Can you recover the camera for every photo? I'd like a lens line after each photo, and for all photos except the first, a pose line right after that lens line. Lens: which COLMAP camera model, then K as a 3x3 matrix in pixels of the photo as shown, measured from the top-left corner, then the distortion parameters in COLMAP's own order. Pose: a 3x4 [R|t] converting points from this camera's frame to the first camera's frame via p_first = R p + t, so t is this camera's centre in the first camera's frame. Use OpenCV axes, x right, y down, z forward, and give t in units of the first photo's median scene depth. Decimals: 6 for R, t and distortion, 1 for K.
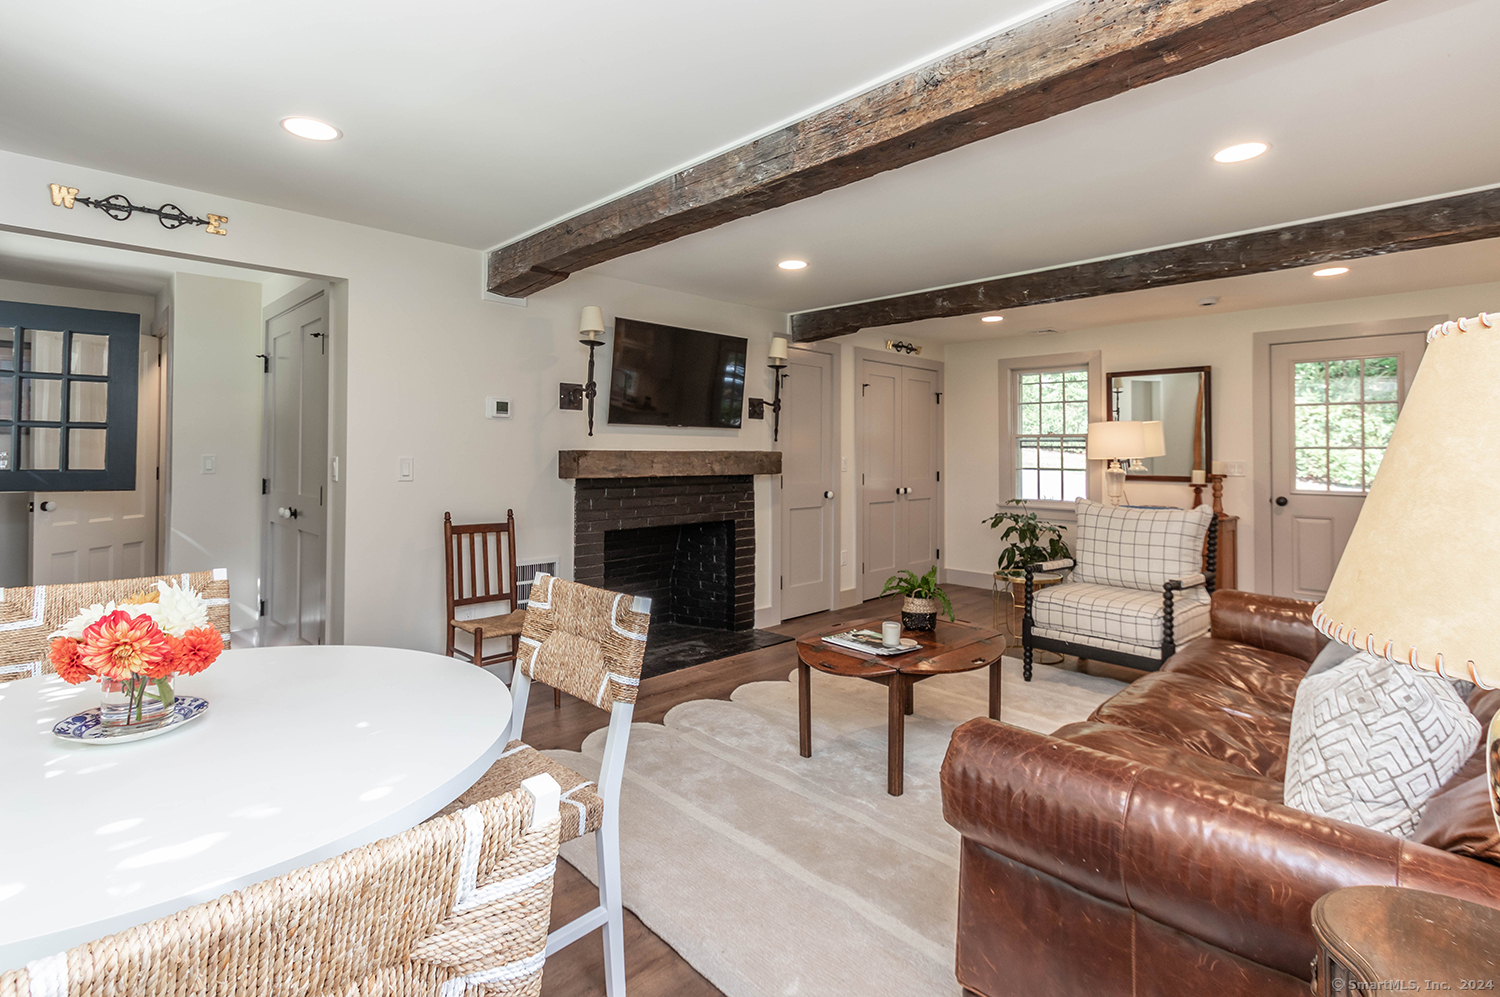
lens RADIAL K [[713.3, 0, 743.3], [0, 713.3, 451.3], [0, 0, 1]] dist [-0.002659, -0.001209]
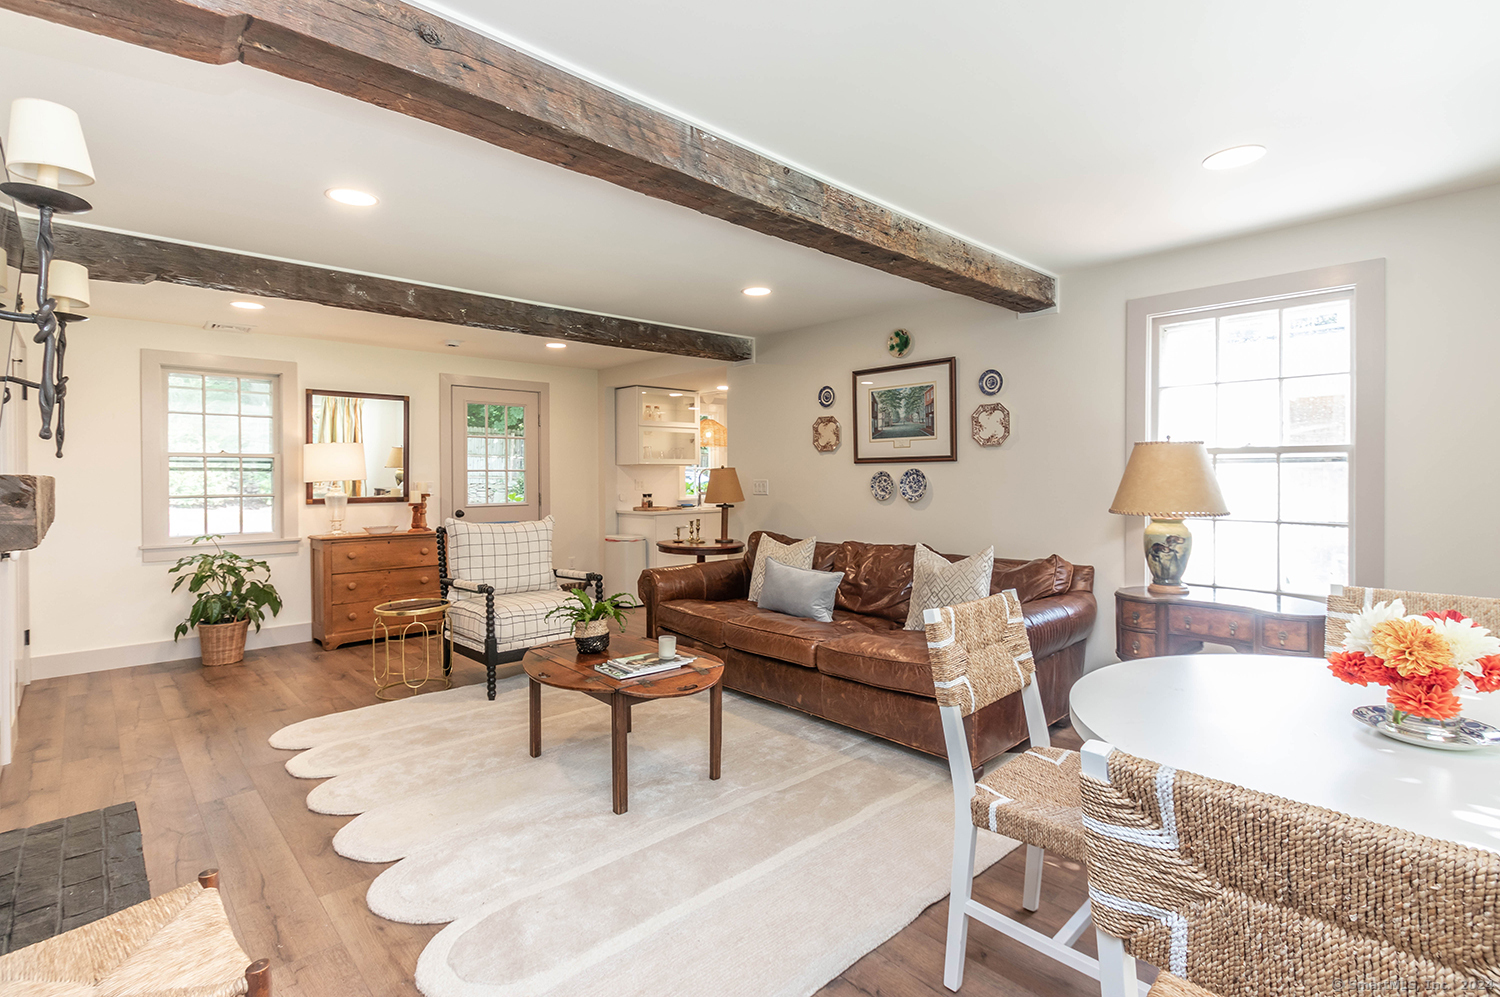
lens RADIAL K [[708.1, 0, 746.7], [0, 708.1, 481.6], [0, 0, 1]] dist [-0.003581, -0.000416]
pose [[0.023764, -0.015573, 0.999596, -0.565027], [0.004935, 0.999868, 0.015460, -0.001789], [-0.999705, 0.004566, 0.023838, 0.584335]]
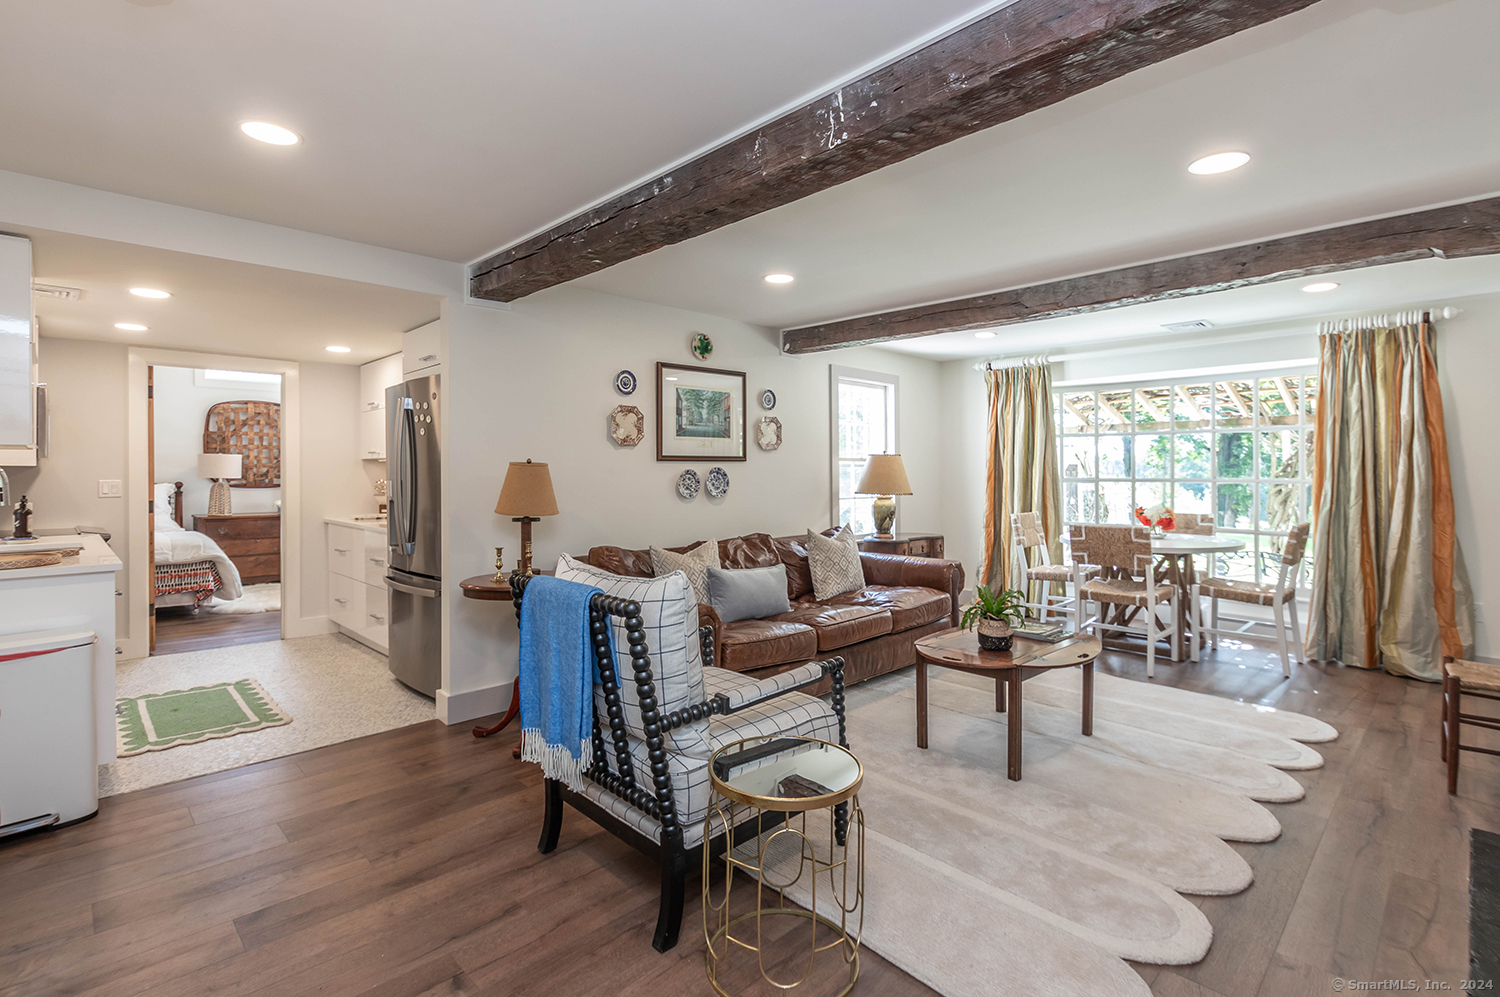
lens RADIAL K [[722.9, 0, 750.0], [0, 722.9, 498.5], [0, 0, 1]] dist [-0.002053, -0.001322]
pose [[-0.999901, -0.004090, 0.013462, 0.445182], [-0.003621, 0.999392, 0.034667, 0.006382], [-0.013595, 0.034615, -0.999308, 1.545488]]
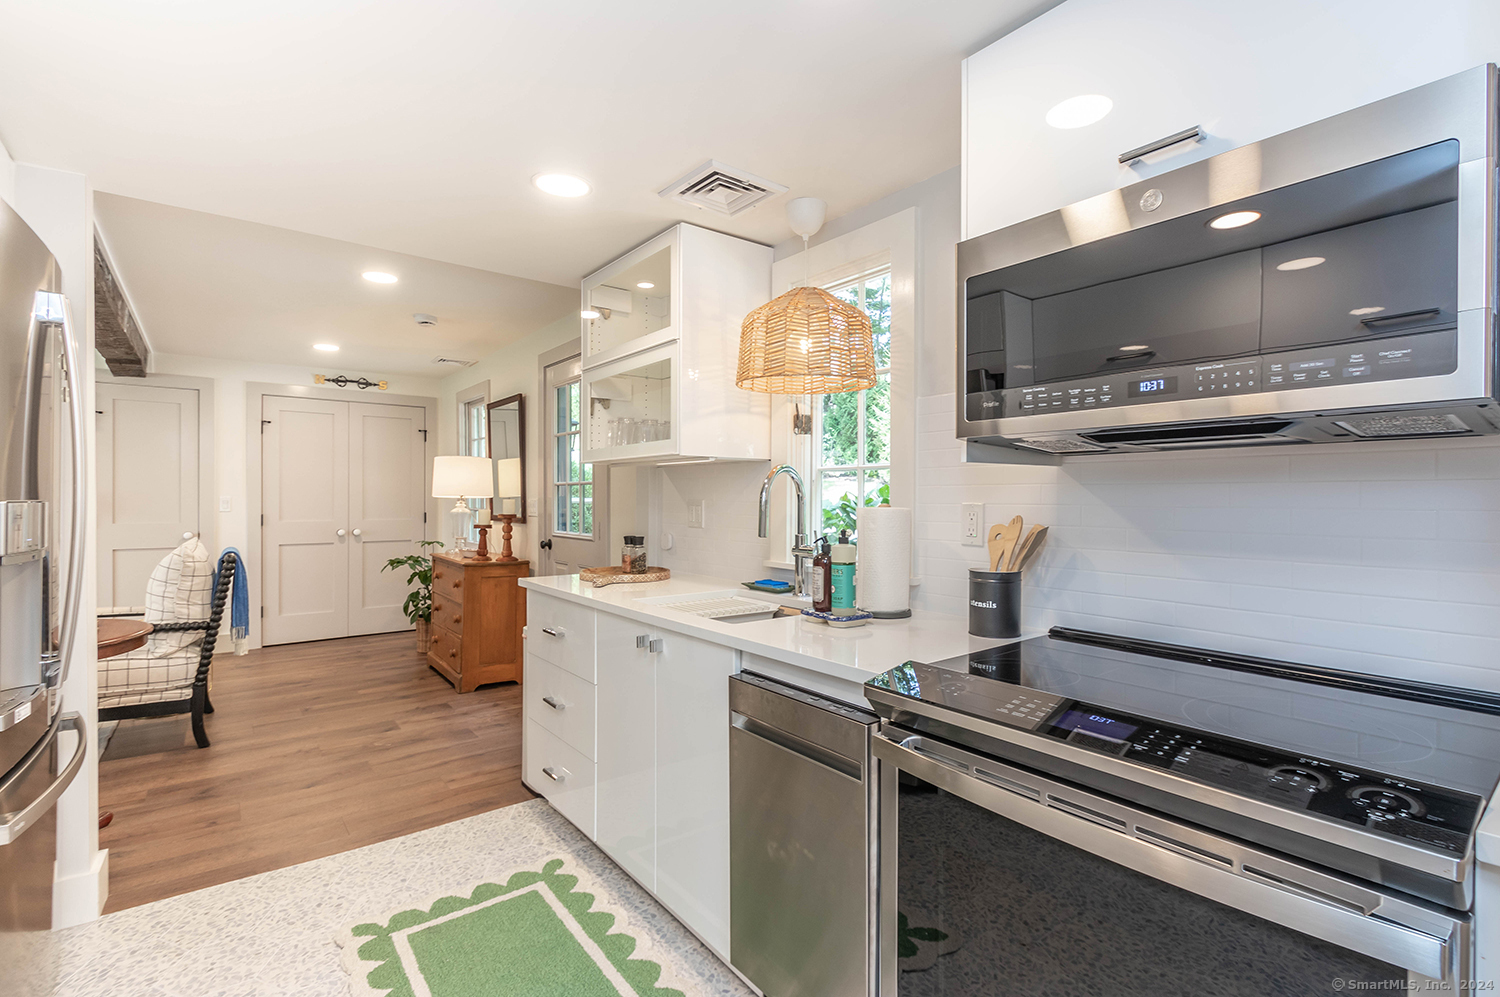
lens RADIAL K [[700.8, 0, 764.8], [0, 700.8, 502.8], [0, 0, 1]] dist [-0.000928, -0.001480]
pose [[0.993949, -0.001505, -0.109828, 1.380247], [0.002019, 0.999988, 0.004567, 0.019170], [0.109820, -0.004761, 0.993940, 0.208966]]
